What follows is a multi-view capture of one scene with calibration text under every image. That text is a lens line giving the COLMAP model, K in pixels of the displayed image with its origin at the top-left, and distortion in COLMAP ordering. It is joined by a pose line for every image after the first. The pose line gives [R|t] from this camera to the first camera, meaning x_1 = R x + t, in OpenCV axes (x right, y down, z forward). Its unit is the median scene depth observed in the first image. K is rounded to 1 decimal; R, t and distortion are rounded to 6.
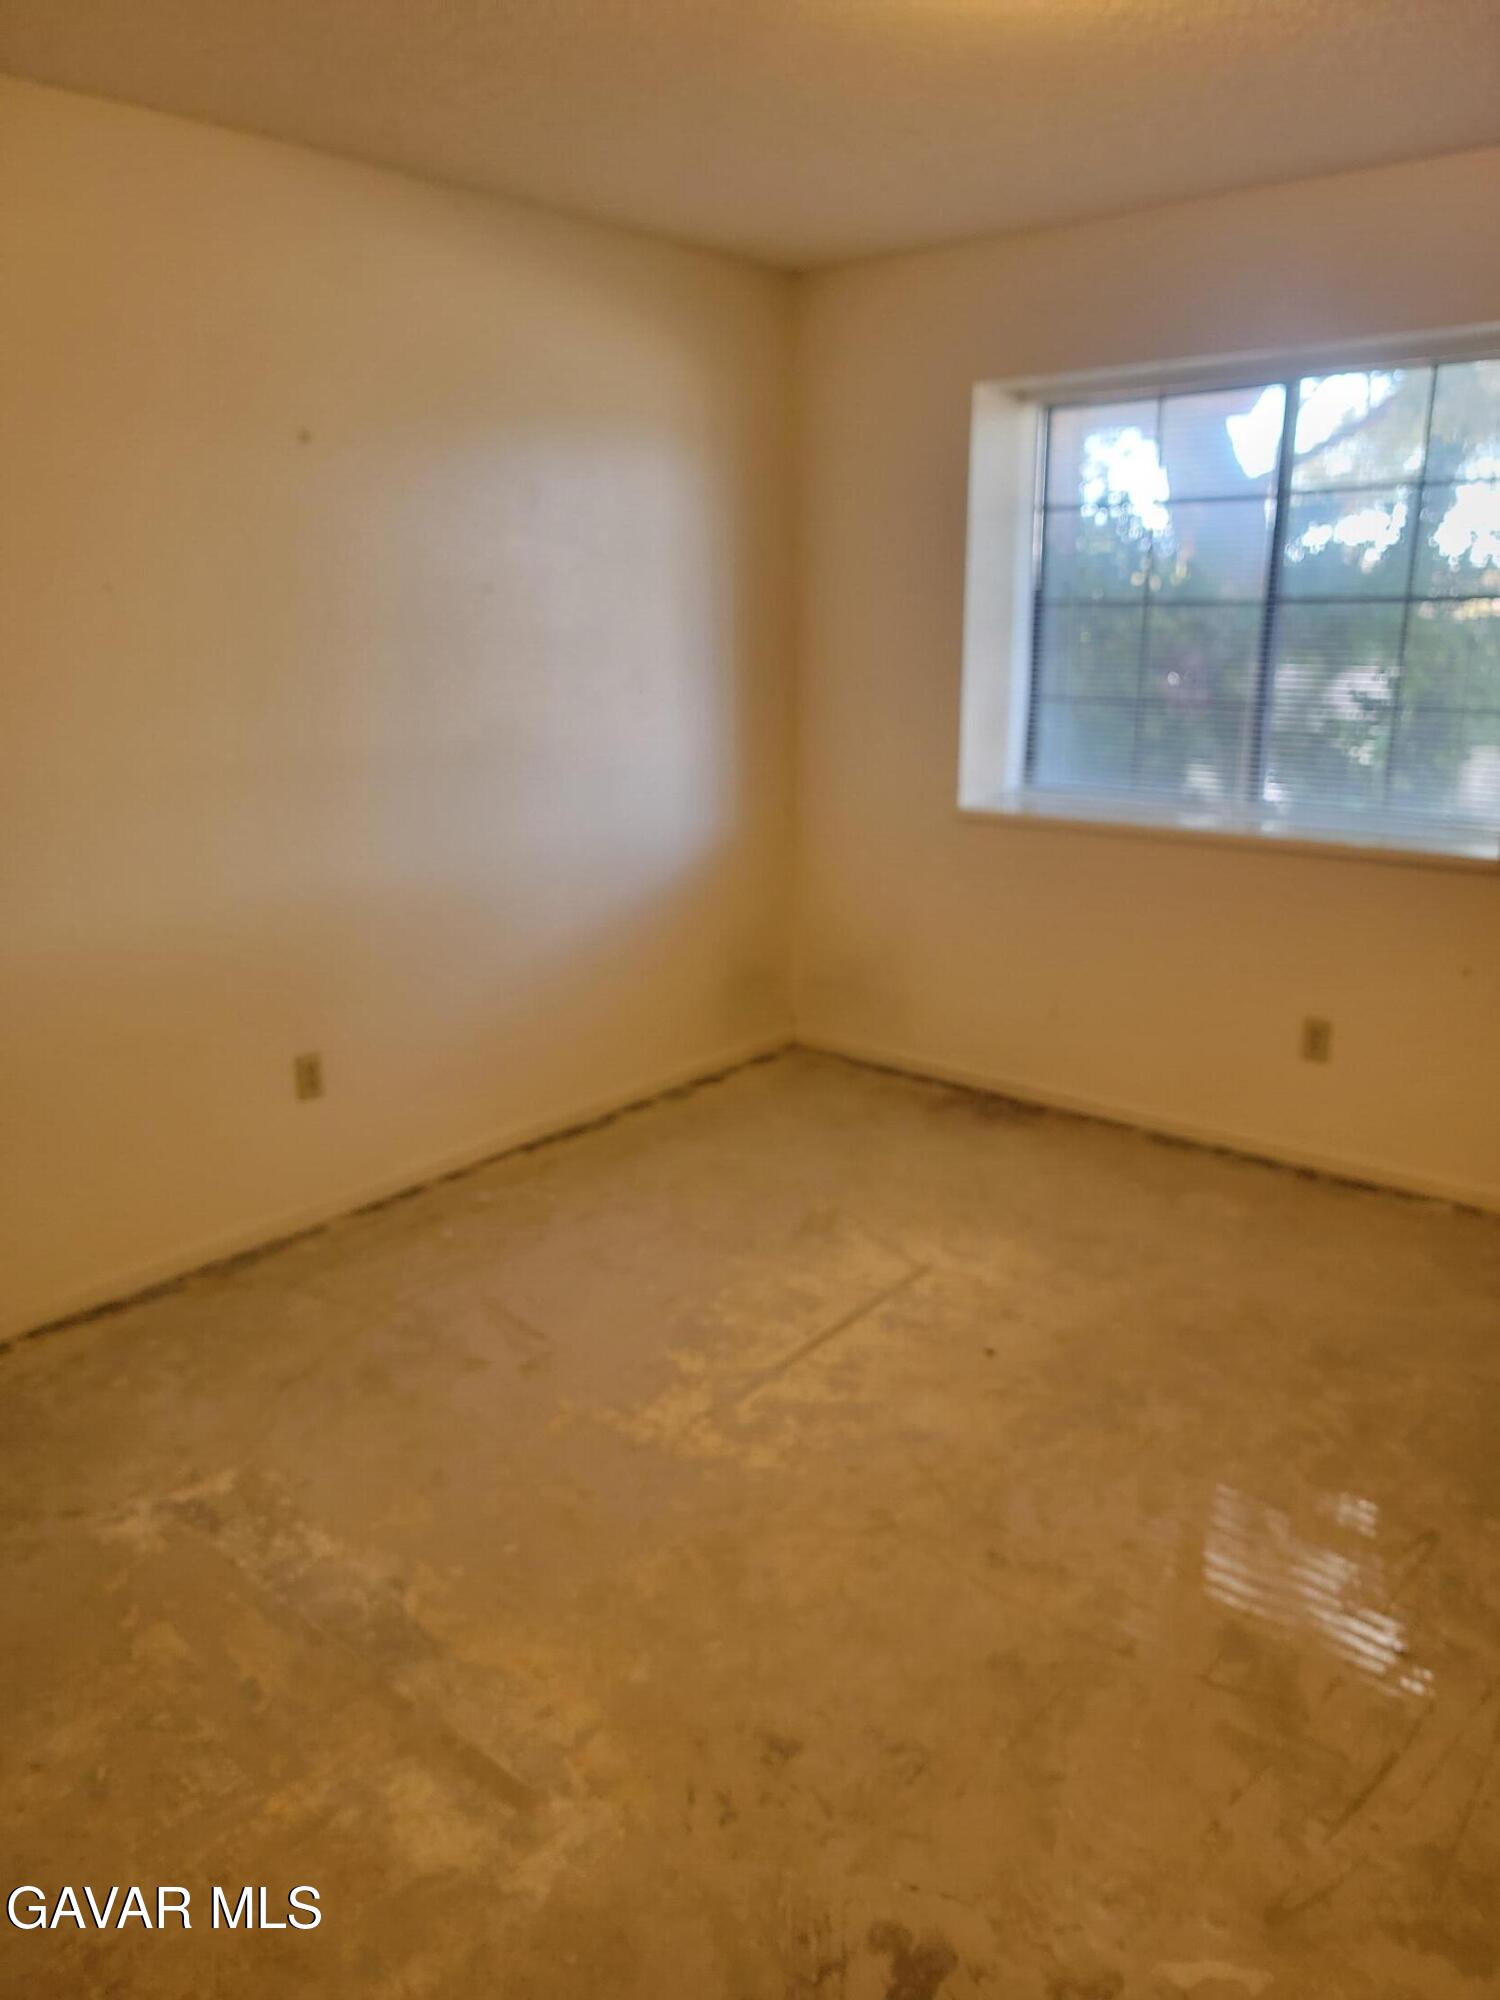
lens RADIAL K [[1491.2, 0, 750.3], [0, 1491.2, 997.9], [0, 0, 1]] dist [0.007541, -0.041483]
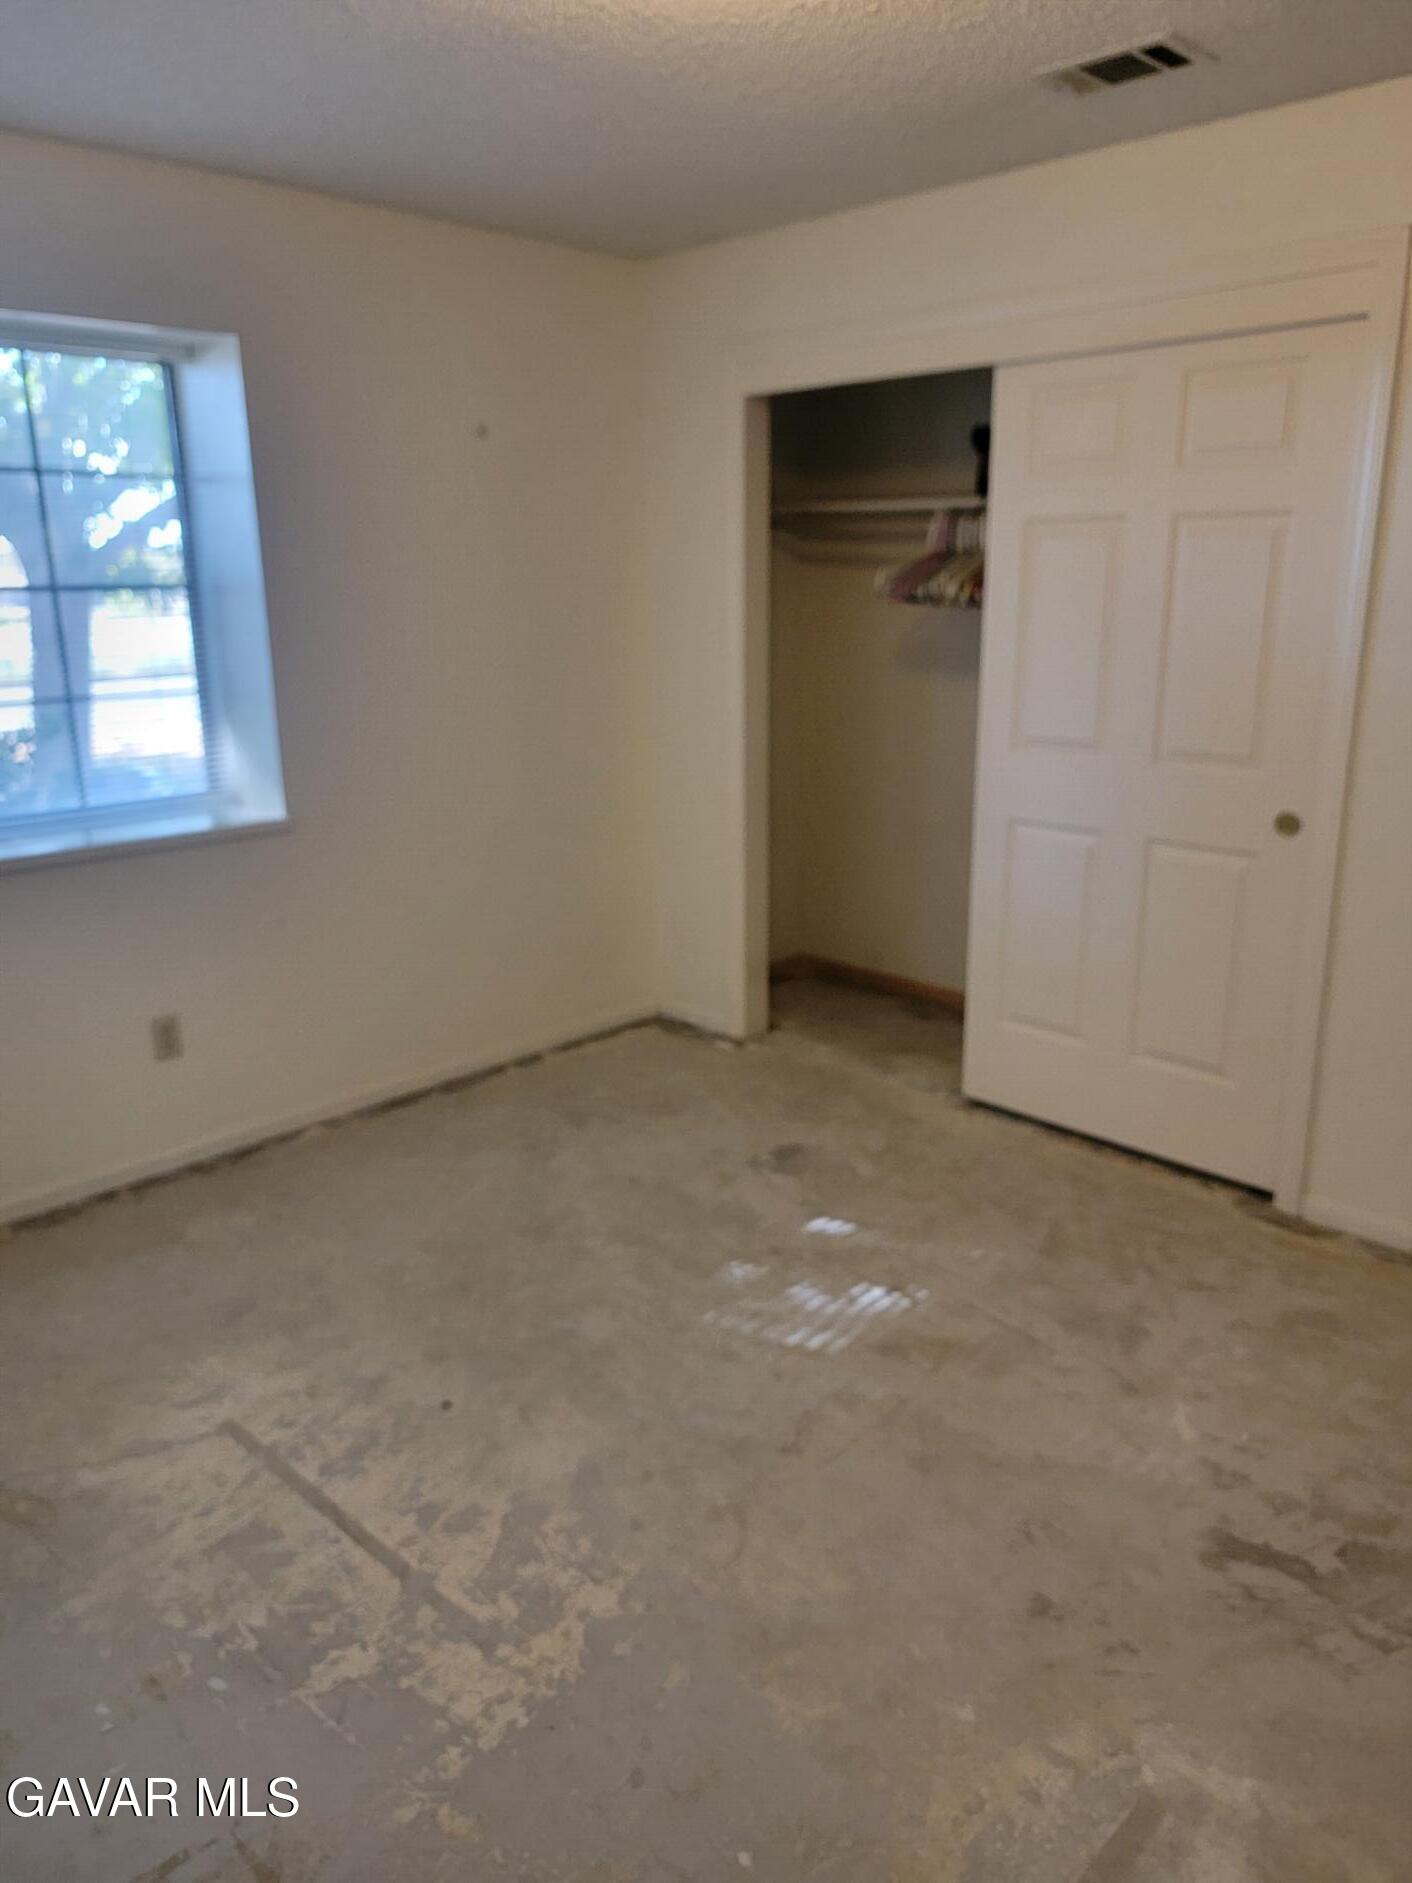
lens RADIAL K [[1403.9, 0, 701.3], [0, 1403.9, 944.8], [0, 0, 1]] dist [0.007541, -0.041483]
pose [[0.029977, -0.251992, 0.967265, -0.659065], [0.271413, 0.933394, 0.234756, -0.204625], [-0.961996, 0.255491, 0.096374, 0.770570]]
